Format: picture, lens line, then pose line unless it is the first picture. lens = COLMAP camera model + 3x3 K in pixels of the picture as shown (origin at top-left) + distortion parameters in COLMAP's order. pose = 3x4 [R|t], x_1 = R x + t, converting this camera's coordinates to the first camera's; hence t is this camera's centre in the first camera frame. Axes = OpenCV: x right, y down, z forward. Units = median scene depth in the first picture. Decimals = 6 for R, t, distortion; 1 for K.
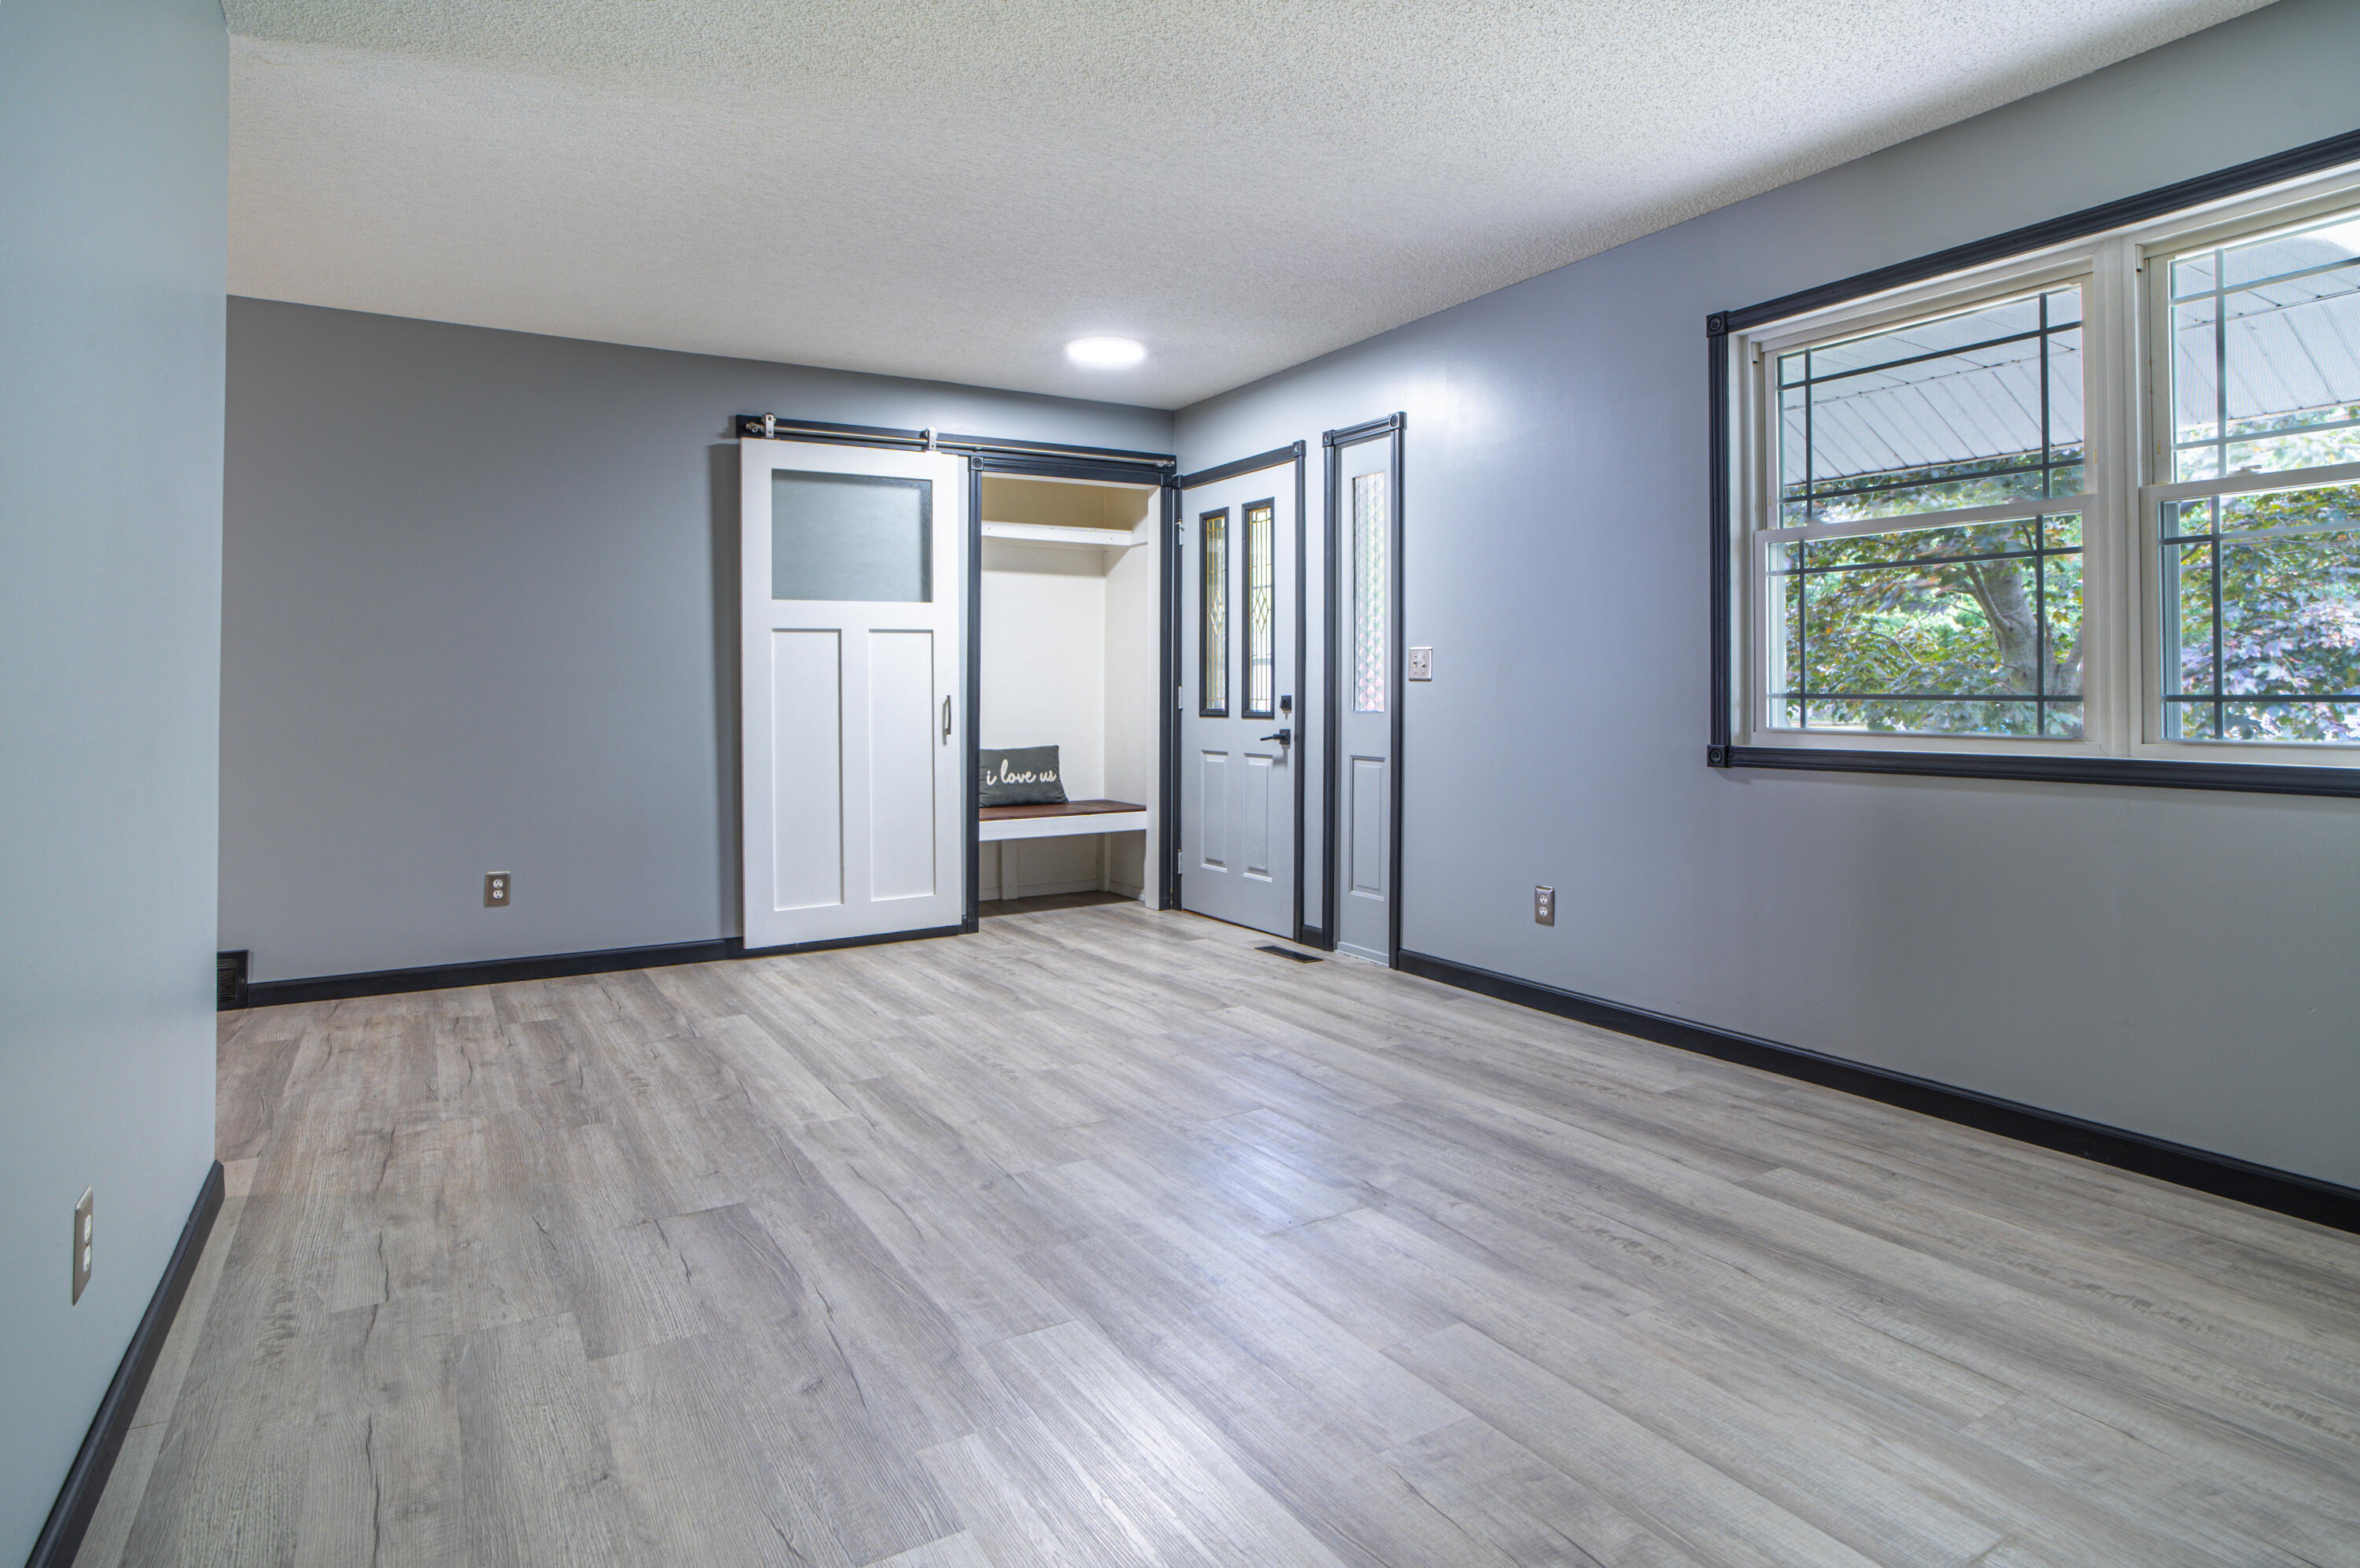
lens RADIAL K [[1218.4, 0, 1169.1], [0, 1218.4, 686.8], [0, 0, 1]] dist [-0.046579, 0.010238]
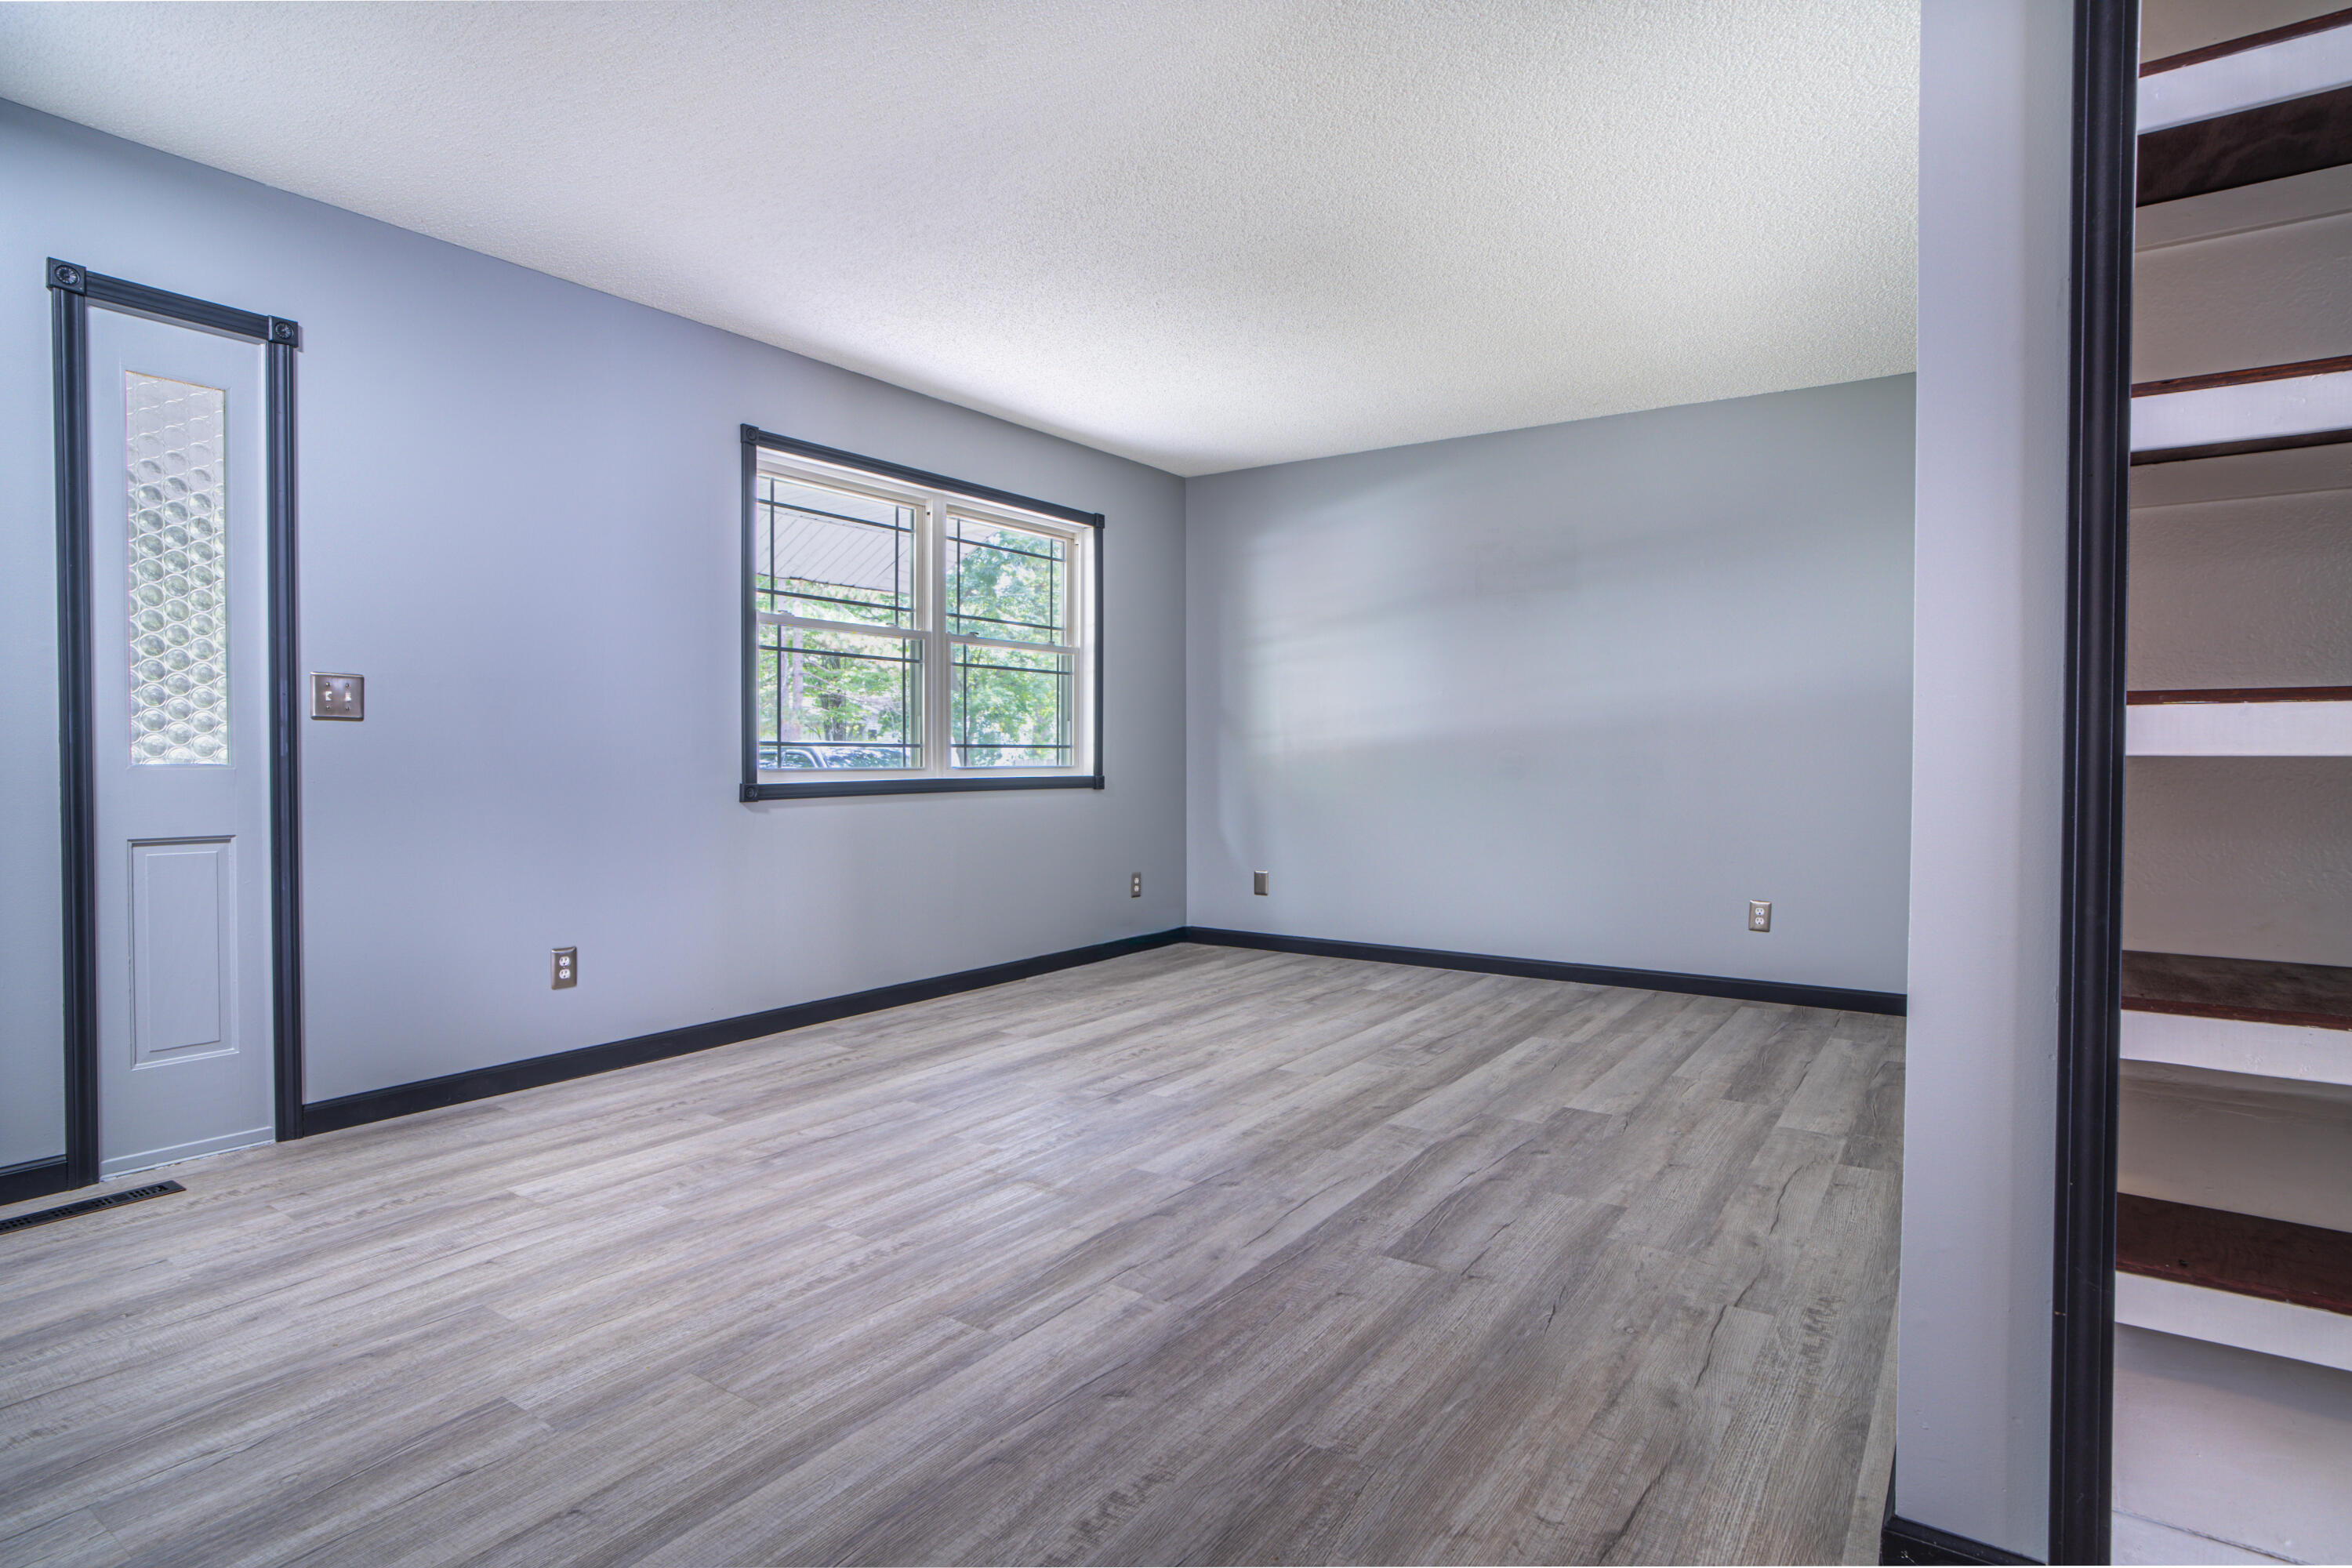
lens RADIAL K [[1214.4, 0, 1173.5], [0, 1214.4, 787.8], [0, 0, 1]] dist [-0.046579, 0.010238]
pose [[-0.390259, -0.028245, 0.920272, -1.294459], [-0.010251, 0.999601, 0.026332, 0.025555], [-0.920648, 0.000842, -0.390393, 1.684445]]
